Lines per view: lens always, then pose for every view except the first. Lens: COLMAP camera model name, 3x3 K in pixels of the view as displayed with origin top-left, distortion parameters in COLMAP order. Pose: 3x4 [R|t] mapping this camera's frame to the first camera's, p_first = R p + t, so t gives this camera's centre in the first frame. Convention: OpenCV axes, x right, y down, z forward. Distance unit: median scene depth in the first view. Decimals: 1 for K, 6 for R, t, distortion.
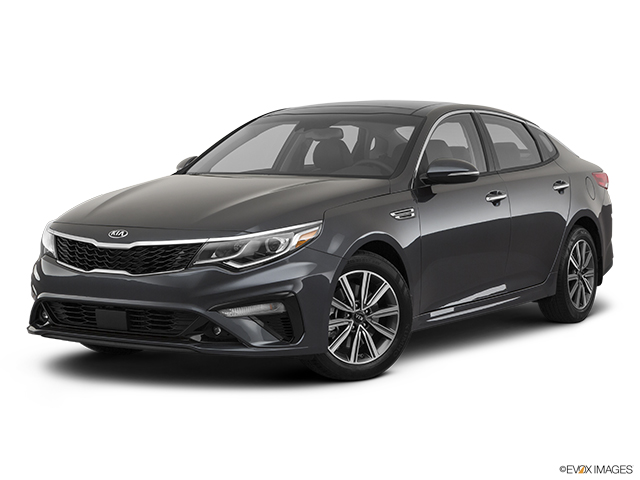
lens RADIAL K [[1366.6, 0, 324.4], [0, 1366.6, 238.6], [0, 0, 1]] dist [0.028856, 0.000000]
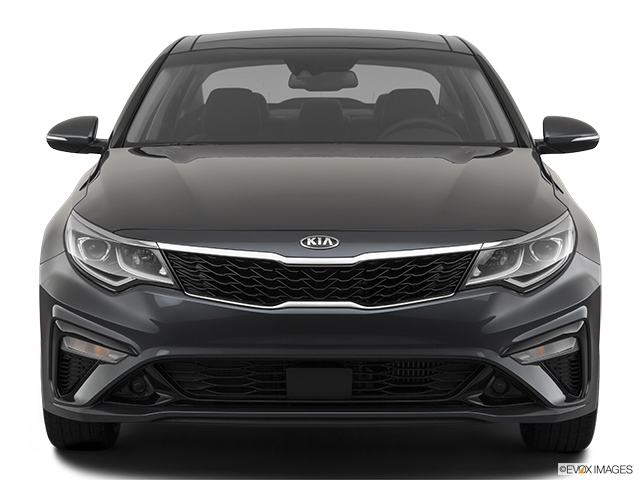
lens RADIAL K [[2056.3, 0, 319.9], [0, 2056.3, 239.6], [0, 0, 1]] dist [0.049527, 0.000000]
pose [[0.838883, -0.037818, 0.542996, -0.628001], [0.038147, 0.999215, 0.010659, -0.014041], [-0.542973, 0.011772, 0.839668, 0.224360]]
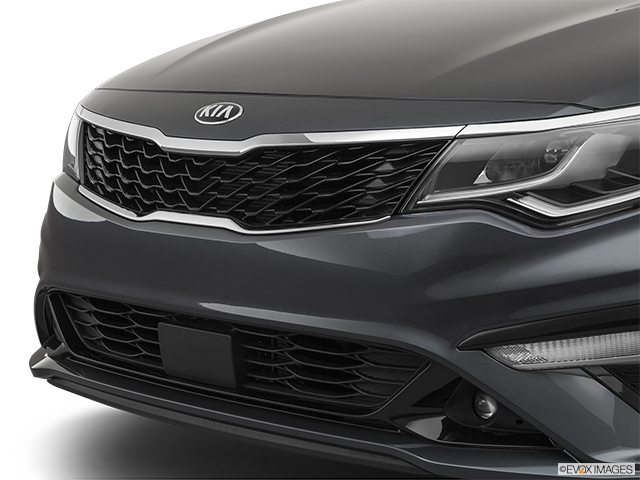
lens RADIAL K [[1651.5, 0, 320.4], [0, 1651.5, 238.4], [0, 0, 1]] dist [-0.133128, 0.000000]
pose [[0.972252, 0.021565, -0.232941, -0.024505], [-0.011157, 0.998883, 0.045905, 0.008682], [0.233671, -0.042032, 0.971407, 0.572746]]
